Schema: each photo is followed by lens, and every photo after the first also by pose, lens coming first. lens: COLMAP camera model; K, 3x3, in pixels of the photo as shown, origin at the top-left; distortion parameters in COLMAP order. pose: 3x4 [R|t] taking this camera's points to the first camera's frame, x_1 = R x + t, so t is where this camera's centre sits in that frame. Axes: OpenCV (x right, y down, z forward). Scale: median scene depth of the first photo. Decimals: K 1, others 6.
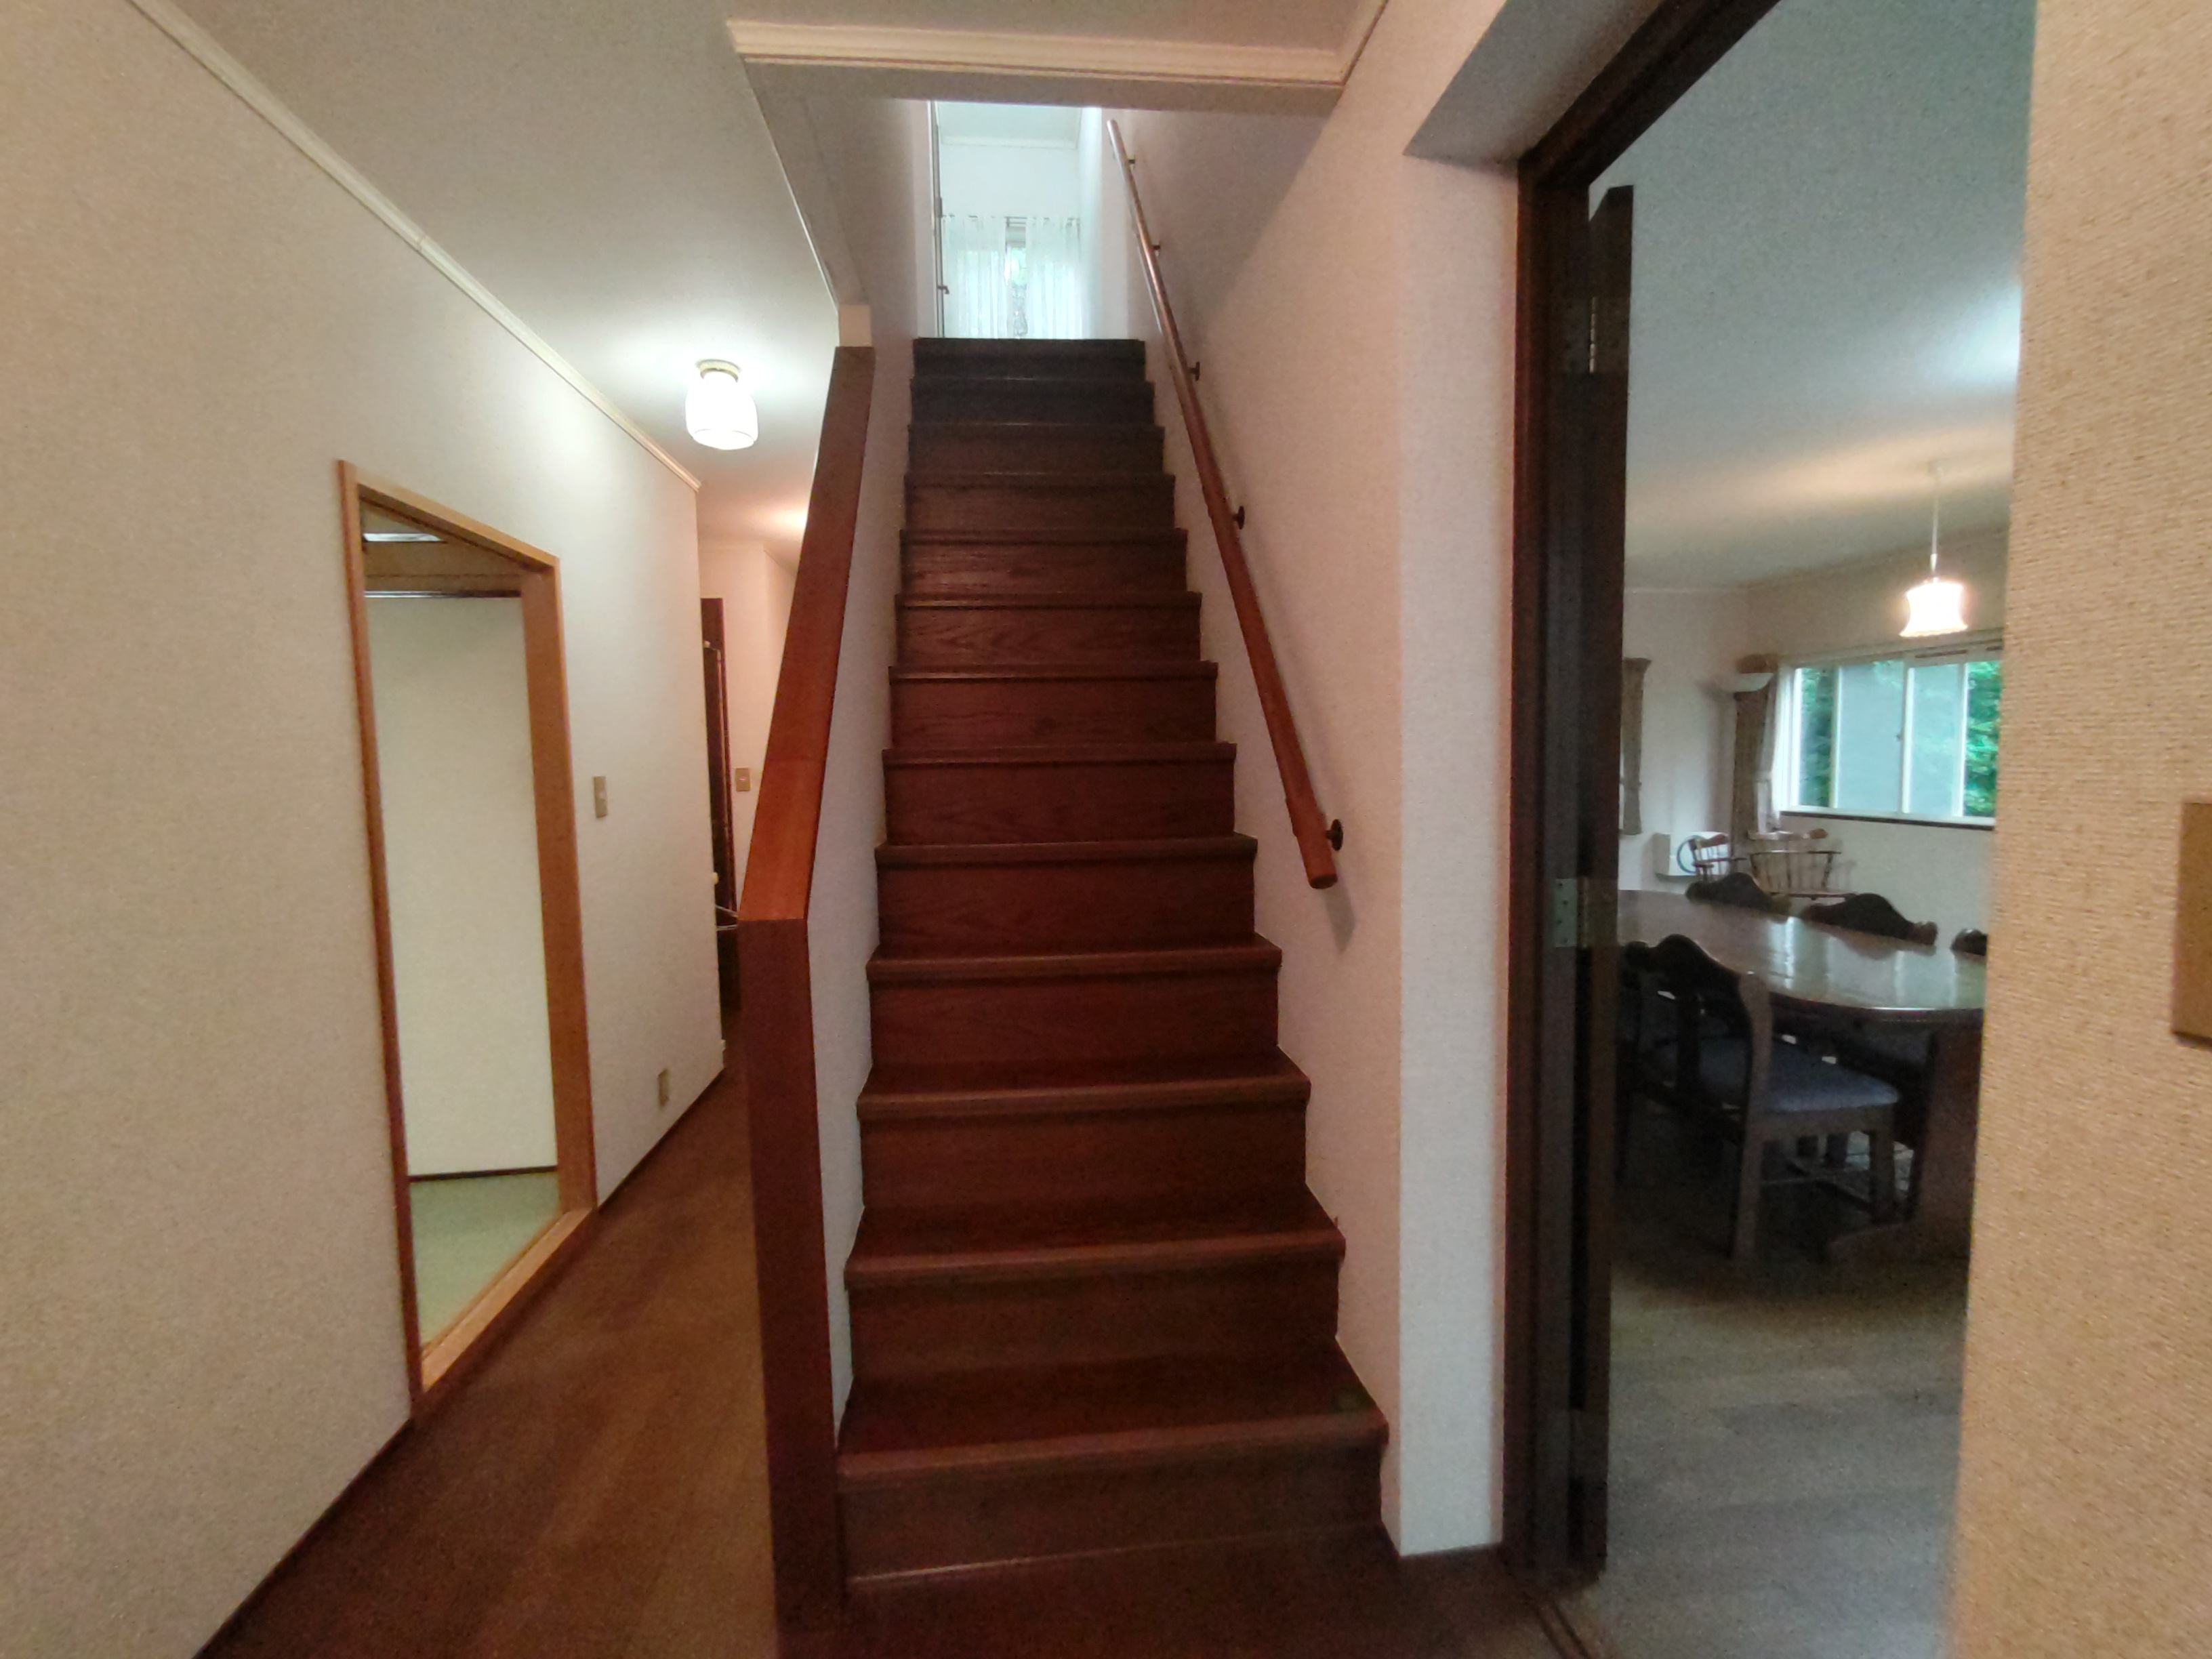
lens RADIAL K [[950.1, 0, 1075.6], [0, 950.1, 821.3], [0, 0, 1]] dist [-0.001491, -0.000229]
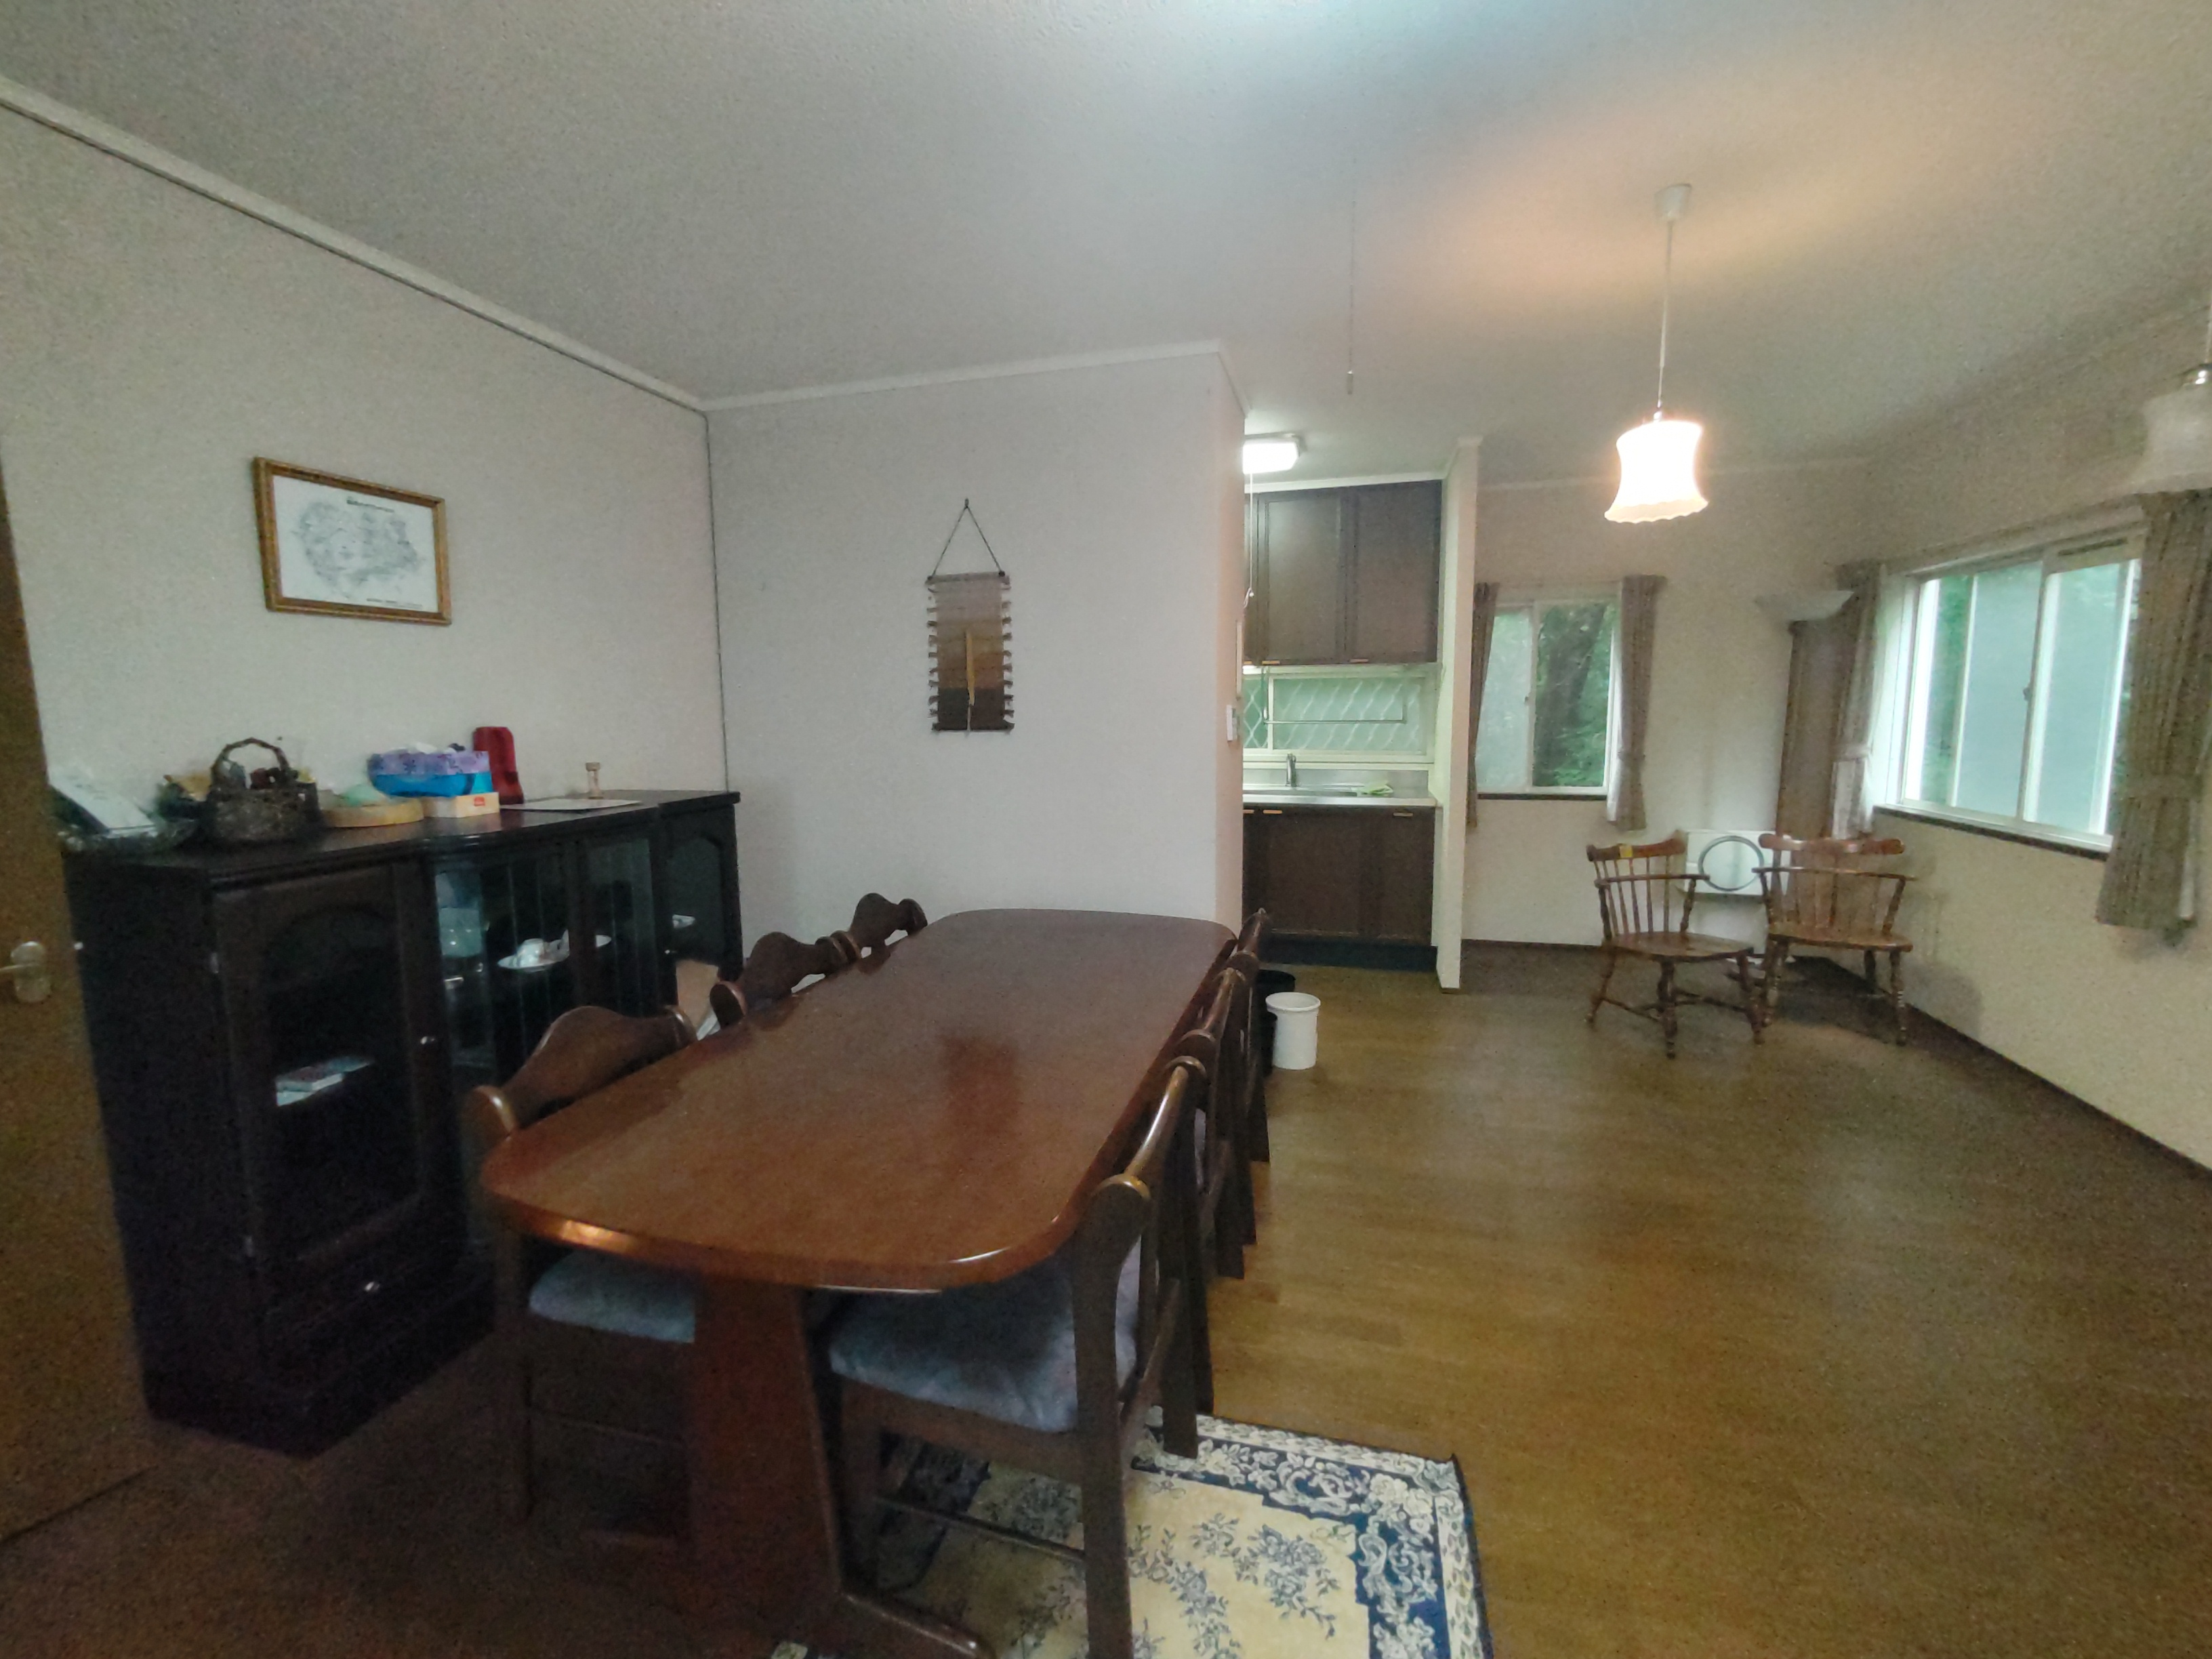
lens RADIAL K [[950.1, 0, 1075.6], [0, 950.1, 821.3], [0, 0, 1]] dist [-0.001491, -0.000229]
pose [[0.925440, 0.057227, -0.374548, 0.499087], [-0.030858, 0.996628, 0.076031, -0.033483], [0.377636, -0.058805, 0.924085, 0.211731]]
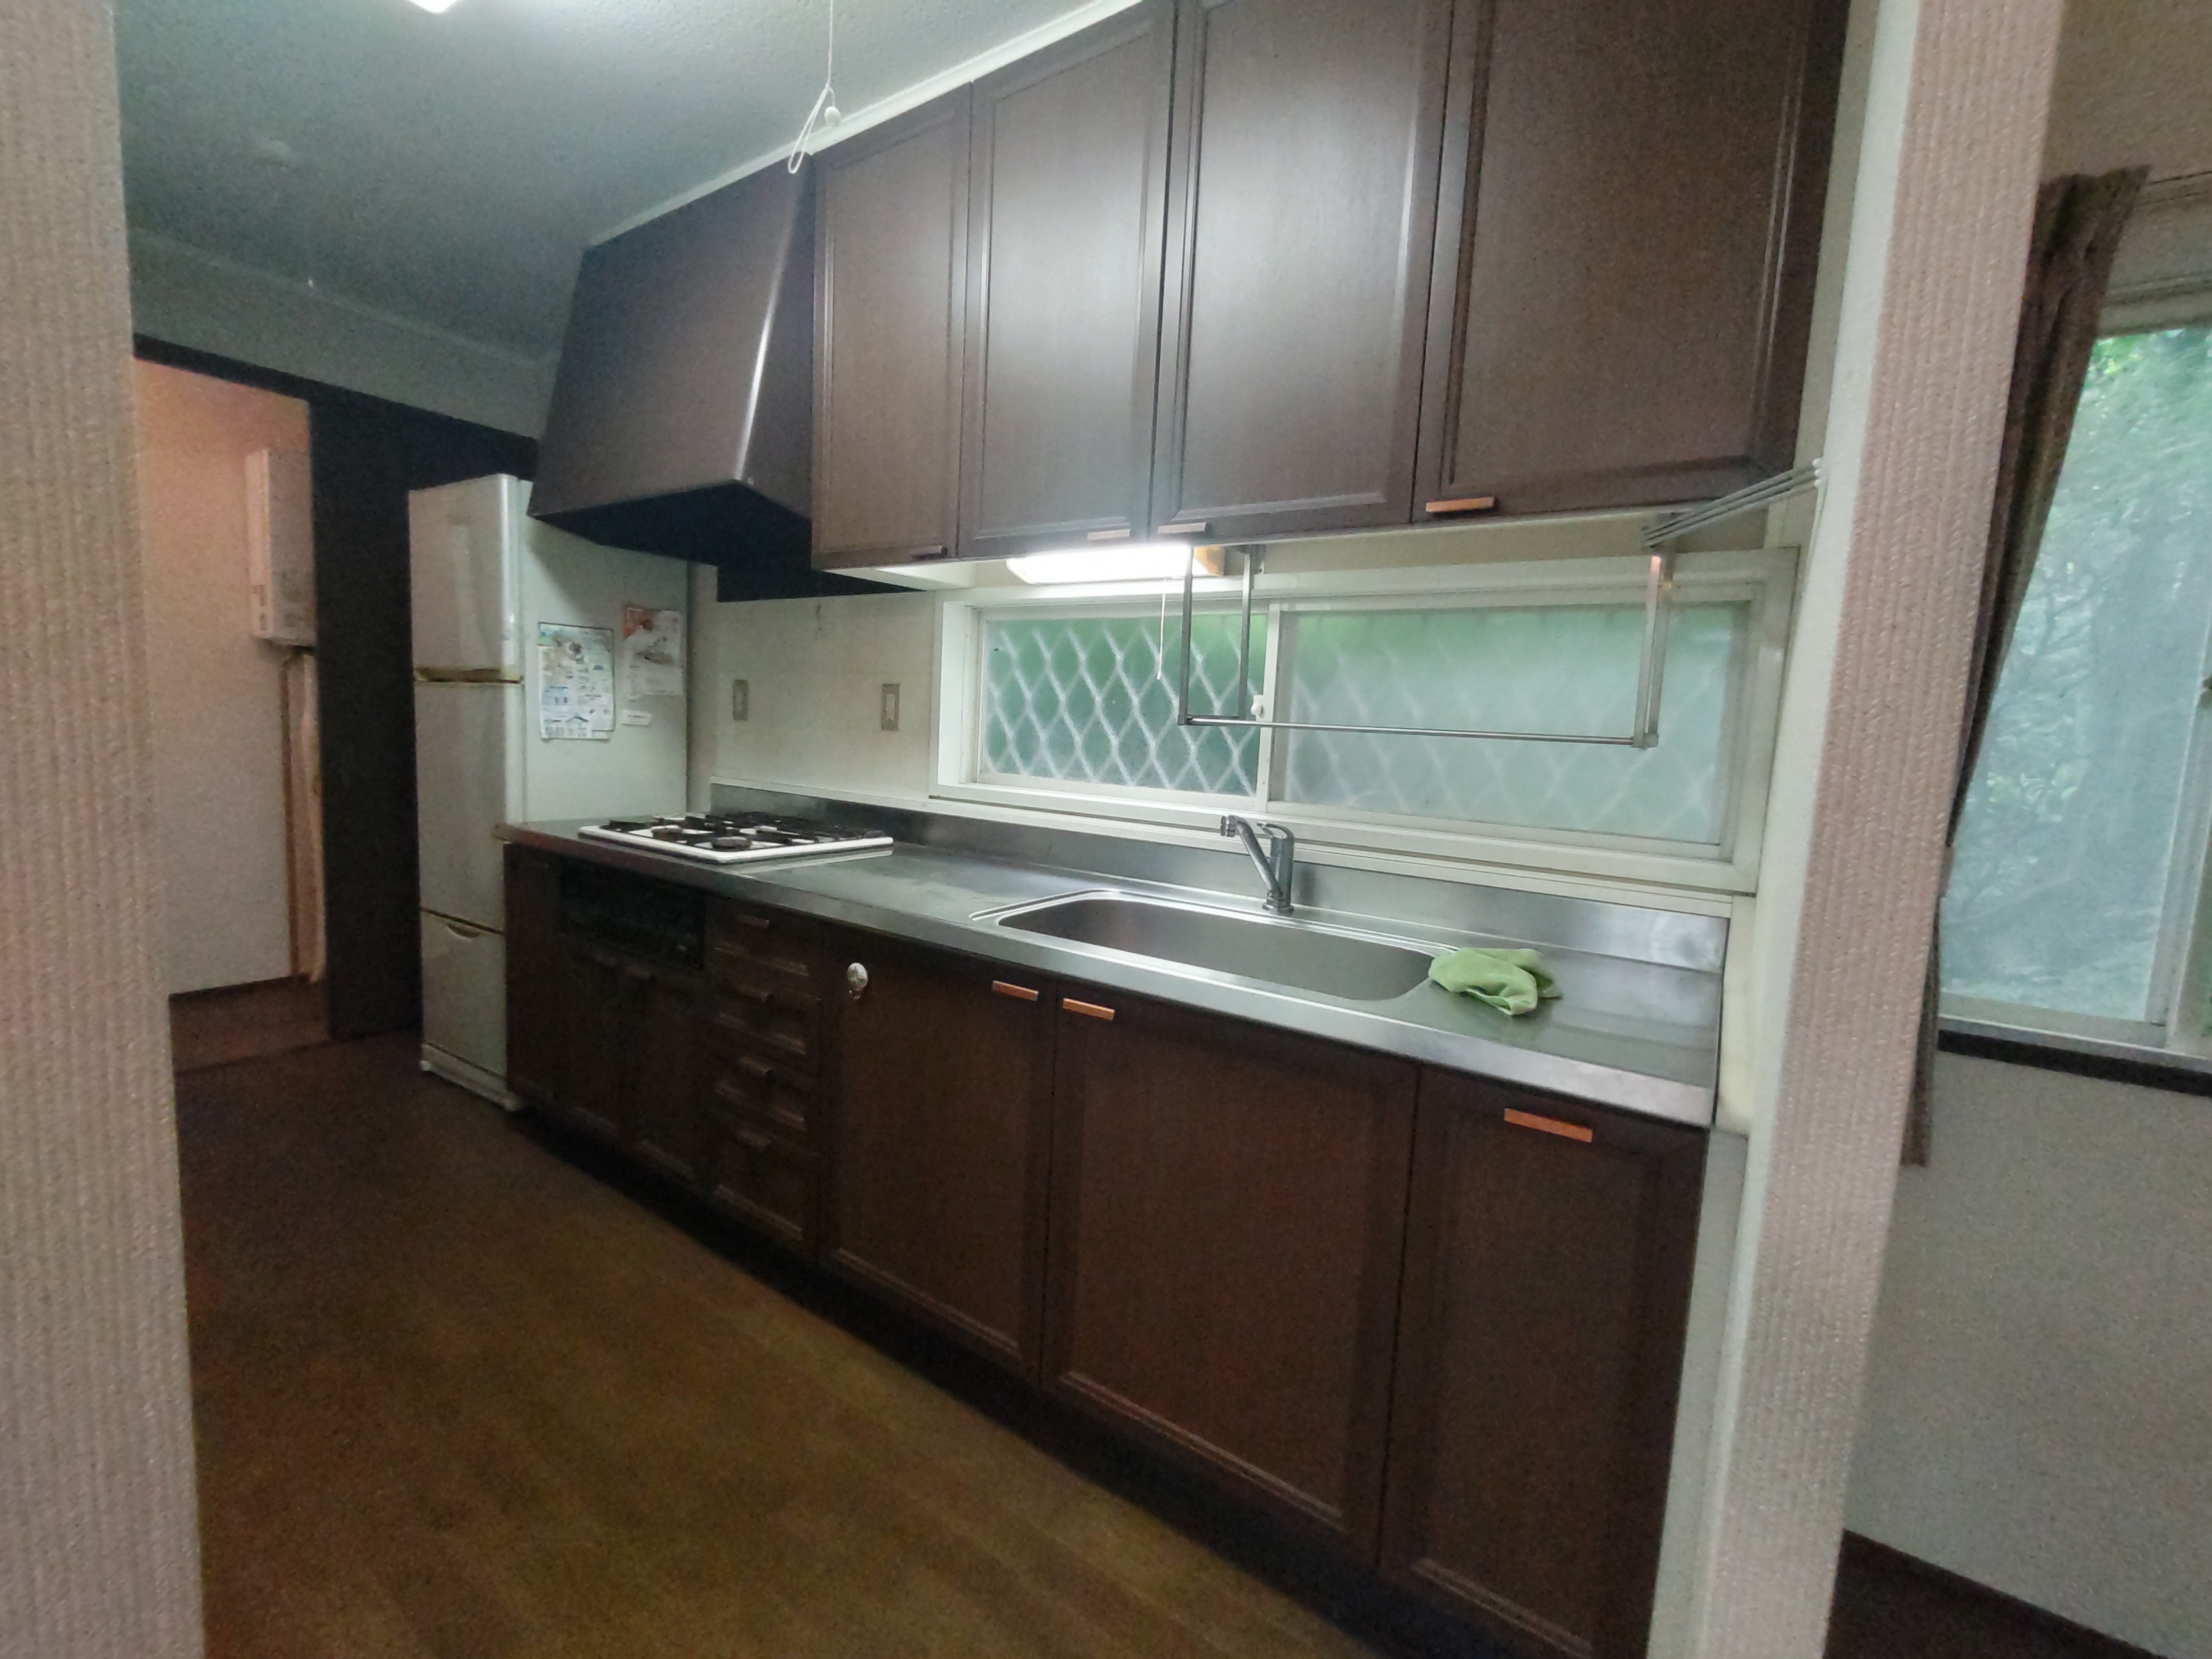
lens RADIAL K [[950.1, 0, 1075.6], [0, 950.1, 821.3], [0, 0, 1]] dist [-0.001491, -0.000229]
pose [[0.761534, 0.126714, -0.635617, 0.493638], [-0.105648, 0.991855, 0.071154, -0.047165], [0.639456, 0.012965, 0.768718, 0.782051]]
